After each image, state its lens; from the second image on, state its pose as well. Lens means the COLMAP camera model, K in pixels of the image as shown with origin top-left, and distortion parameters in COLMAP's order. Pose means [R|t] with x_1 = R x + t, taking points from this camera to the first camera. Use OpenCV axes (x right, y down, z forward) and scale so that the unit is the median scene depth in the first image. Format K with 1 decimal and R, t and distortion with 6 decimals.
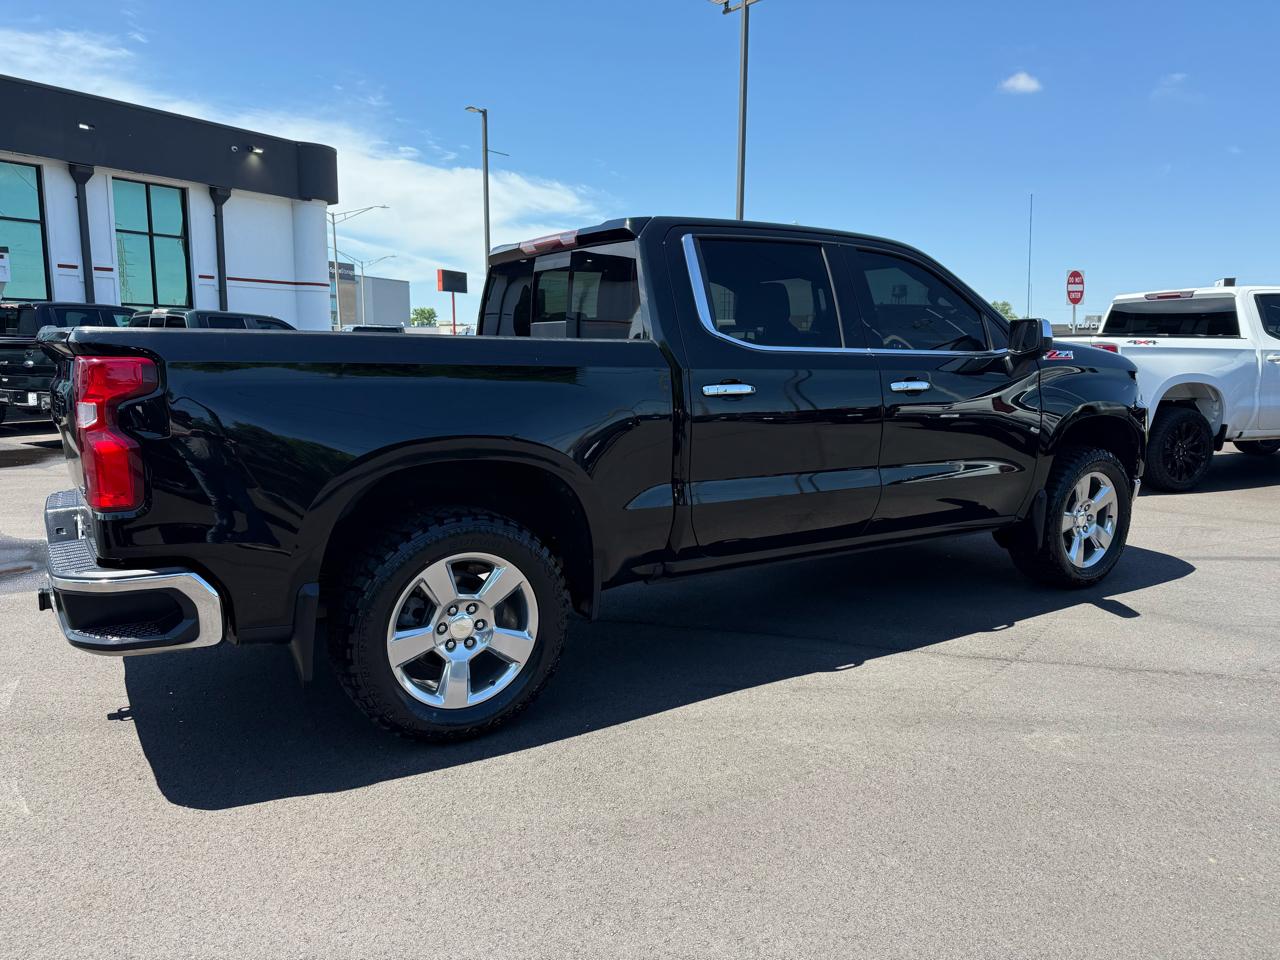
lens RADIAL K [[930.6, 0, 642.7], [0, 930.6, 476.1], [0, 0, 1]] dist [0.038272, -0.053571]
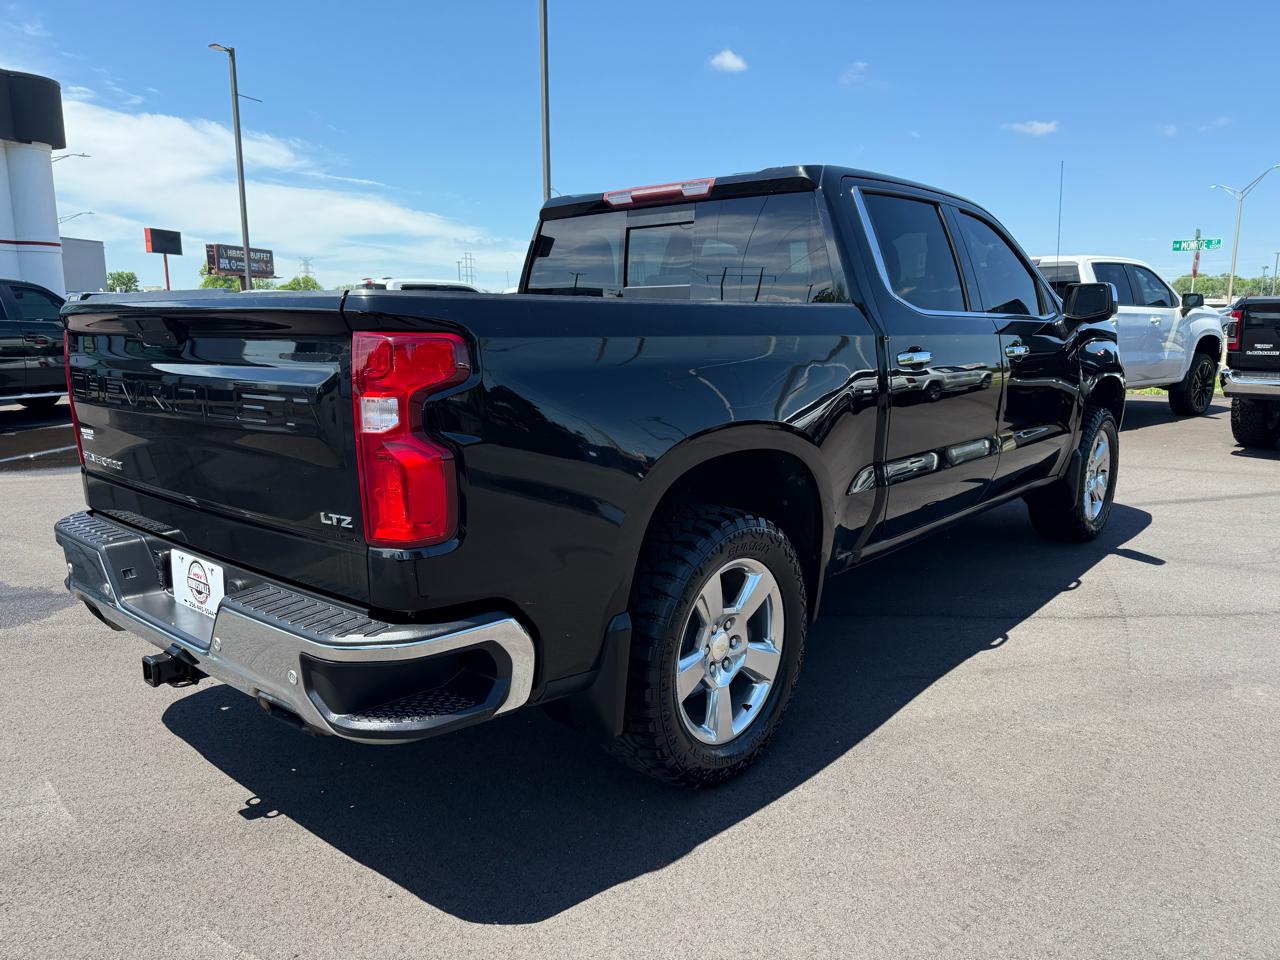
lens RADIAL K [[944.7, 0, 650.2], [0, 944.7, 461.4], [0, 0, 1]] dist [0.004832, 0.000693]
pose [[0.957610, -0.053722, 0.283015, -0.359309], [0.048724, 0.998507, 0.024672, -0.022253], [-0.283918, -0.009837, 0.958798, 0.145939]]
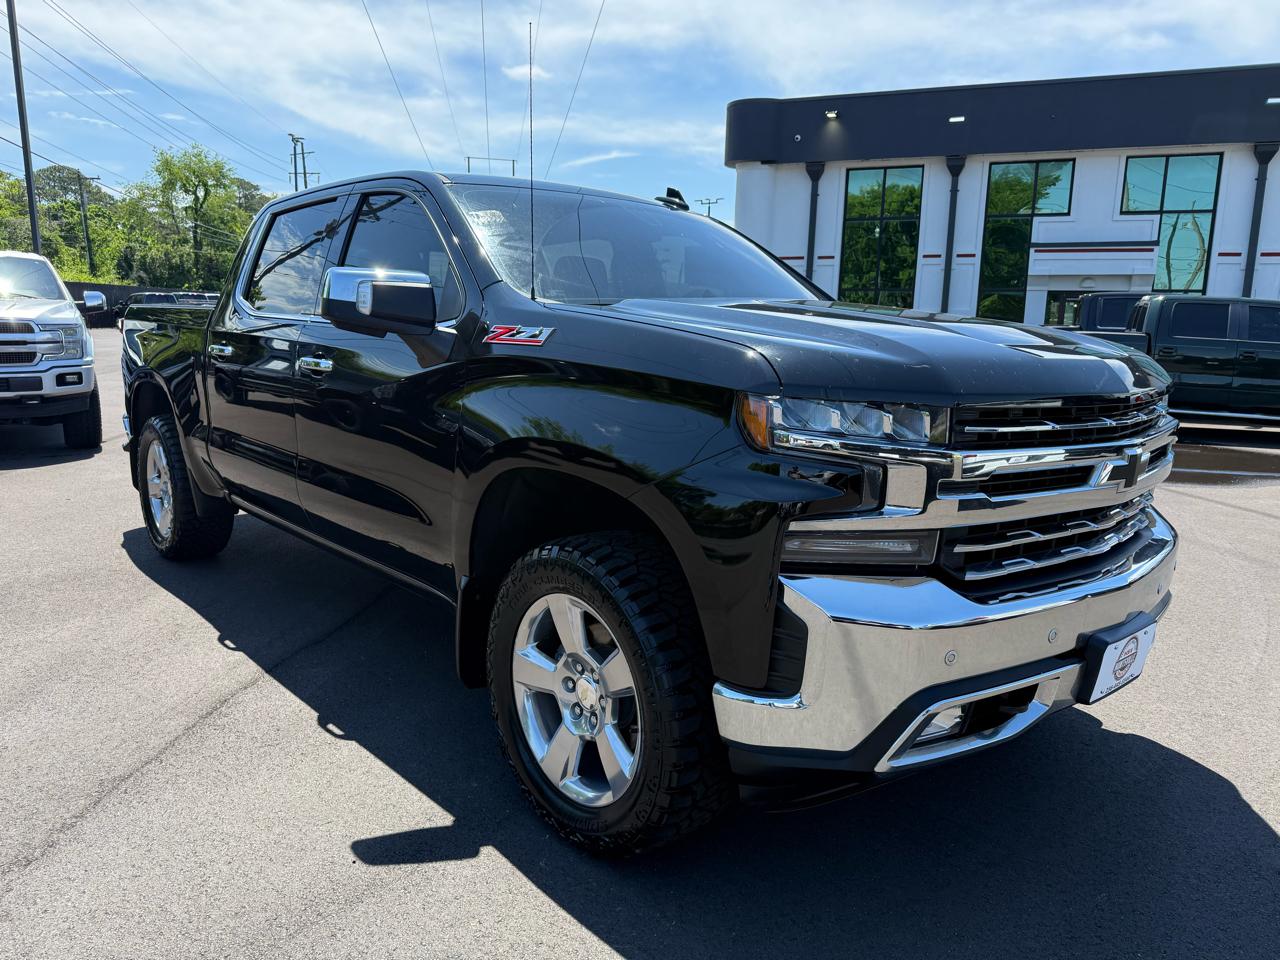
lens RADIAL K [[926.5, 0, 640.0], [0, 926.5, 480.0], [0, 0, 1]] dist [0.029548, -0.040015]
pose [[0.126255, 0.162576, -0.978585, 1.083043], [-0.155997, 0.977459, 0.142263, -0.151514], [0.979655, 0.134695, 0.148770, 1.135599]]
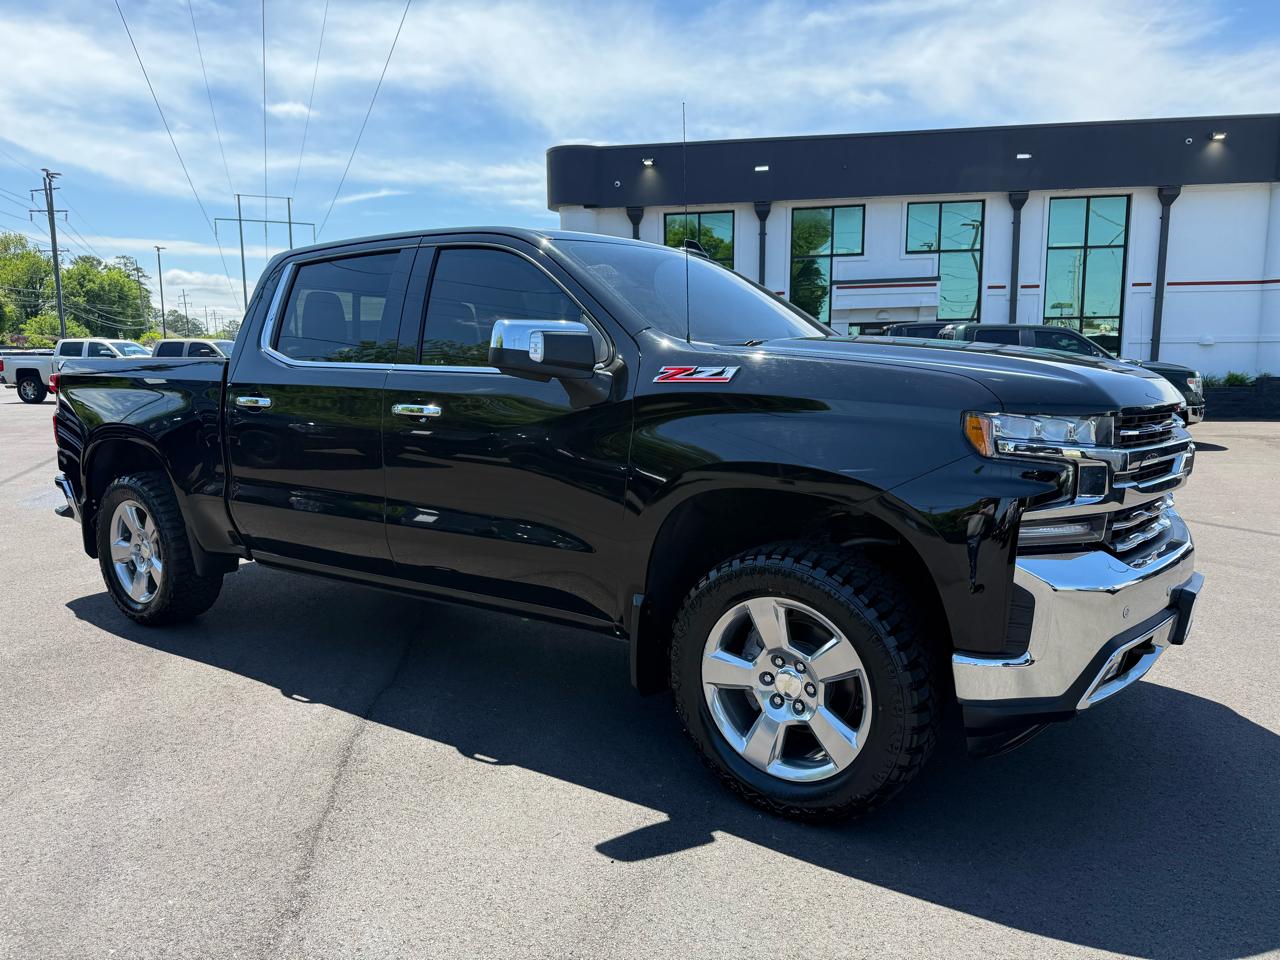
lens RADIAL K [[920.6, 0, 645.9], [0, 920.6, 475.1], [0, 0, 1]] dist [0.045974, -0.060585]
pose [[0.356160, 0.105976, -0.928396, 1.092087], [-0.115378, 0.990933, 0.068852, -0.116261], [0.927275, 0.082594, 0.365157, 0.873829]]
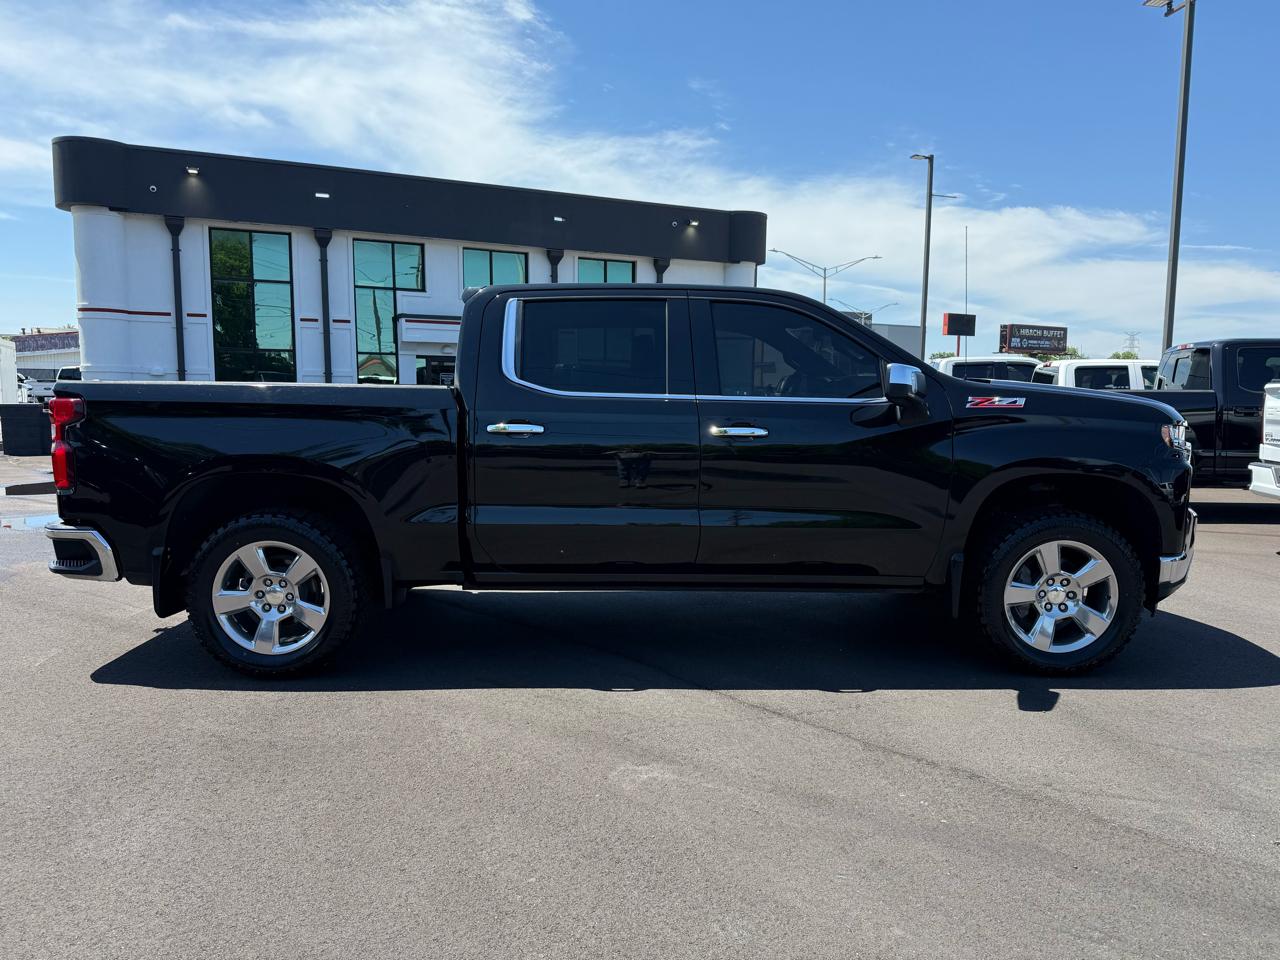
lens RADIAL K [[926.5, 0, 640.0], [0, 926.5, 480.0], [0, 0, 1]] dist [0.029548, -0.040015]
pose [[0.836715, 0.051157, -0.545244, 0.728265], [-0.074566, 0.996997, -0.020886, -0.014288], [0.542539, 0.058132, 0.838017, 0.098046]]
